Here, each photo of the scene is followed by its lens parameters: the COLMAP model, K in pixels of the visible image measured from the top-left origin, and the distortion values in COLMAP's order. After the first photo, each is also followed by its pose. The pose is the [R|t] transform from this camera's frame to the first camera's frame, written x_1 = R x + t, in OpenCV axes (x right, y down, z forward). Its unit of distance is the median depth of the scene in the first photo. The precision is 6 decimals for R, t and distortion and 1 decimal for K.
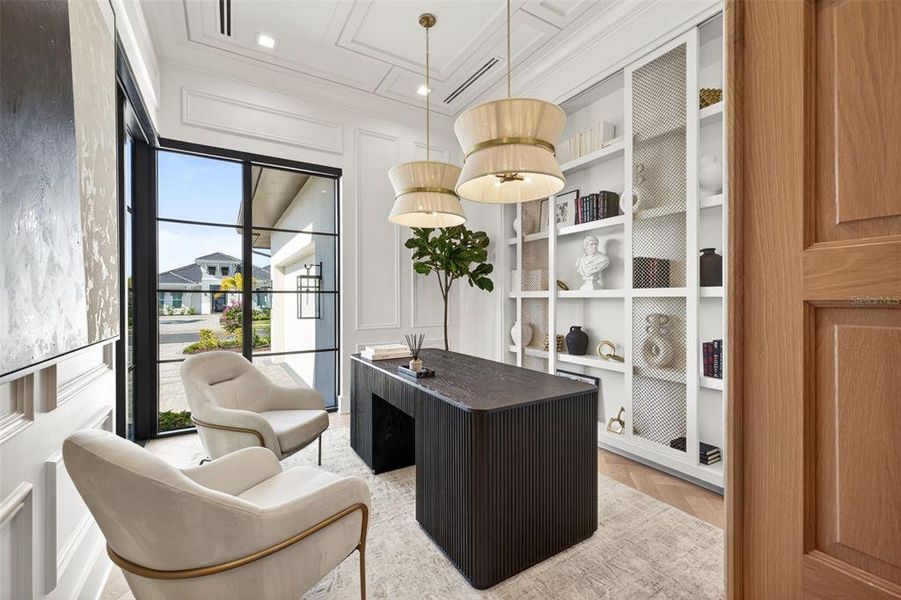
lens RADIAL K [[377.4, 0, 450.5], [0, 377.4, 300.0], [0, 0, 1]] dist [-0.000307, 0.000028]
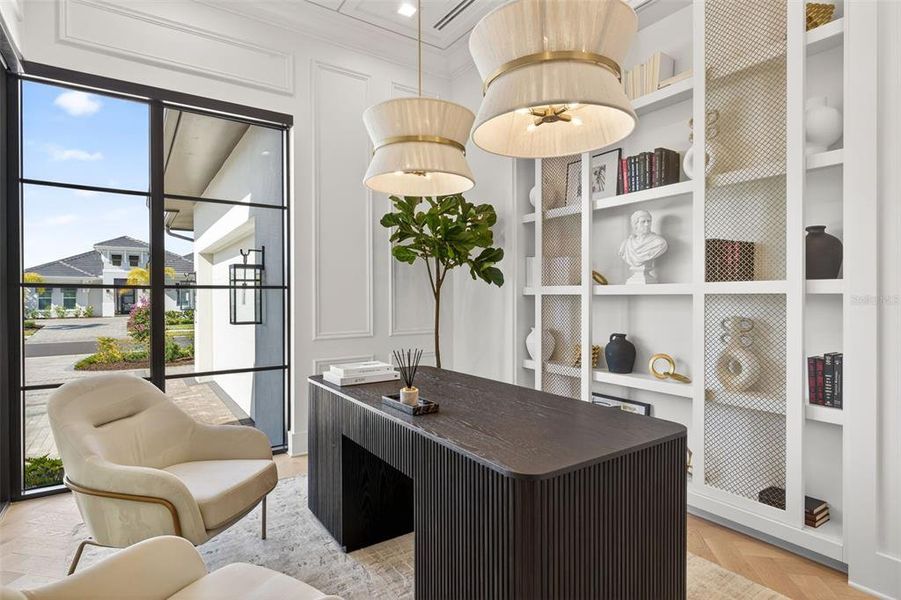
lens RADIAL K [[471.5, 0, 450.5], [0, 471.5, 300.0], [0, 0, 1]] dist [-0.010570, 0.001921]
pose [[0.998615, -0.000856, 0.052612, -0.041891], [0.000621, 0.999990, 0.004483, -0.000517], [-0.052615, -0.004444, 0.998605, 0.105355]]
